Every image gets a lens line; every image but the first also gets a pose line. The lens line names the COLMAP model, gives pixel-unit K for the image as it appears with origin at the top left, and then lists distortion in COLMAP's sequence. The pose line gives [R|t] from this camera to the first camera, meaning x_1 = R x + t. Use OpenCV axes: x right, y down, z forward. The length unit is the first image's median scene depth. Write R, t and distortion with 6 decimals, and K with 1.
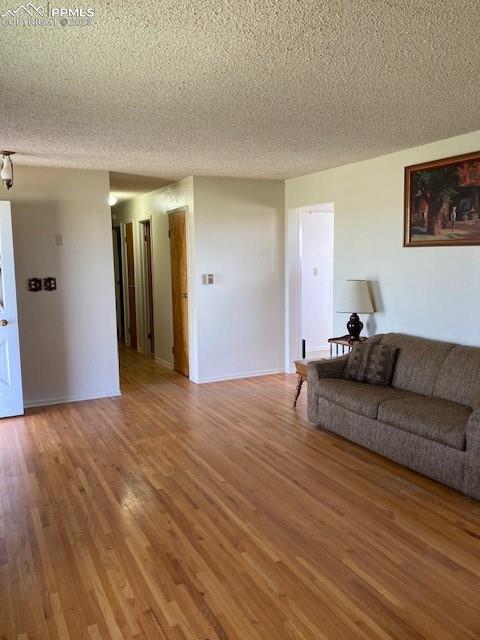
lens RADIAL K [[520.3, 0, 235.8], [0, 520.3, 318.9], [0, 0, 1]] dist [0.030387, -0.035666]
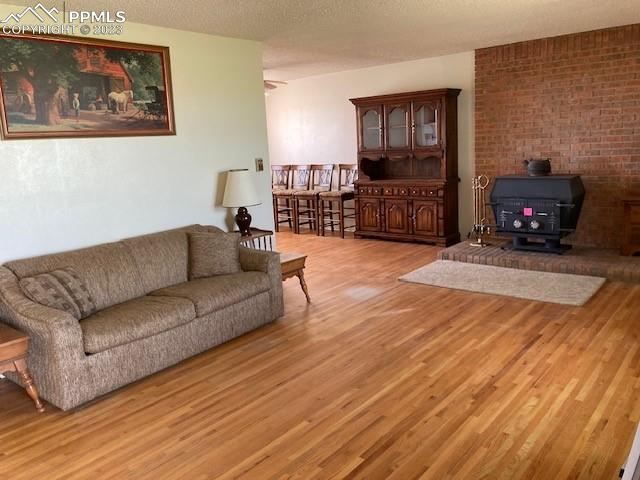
lens RADIAL K [[520.3, 0, 320.4], [0, 520.3, 239.5], [0, 0, 1]] dist [0.030387, -0.035666]
pose [[-0.402278, -0.133608, 0.905716, -0.615381], [0.171312, 0.960835, 0.217828, -0.102475], [-0.899347, 0.242787, -0.363634, 1.053564]]
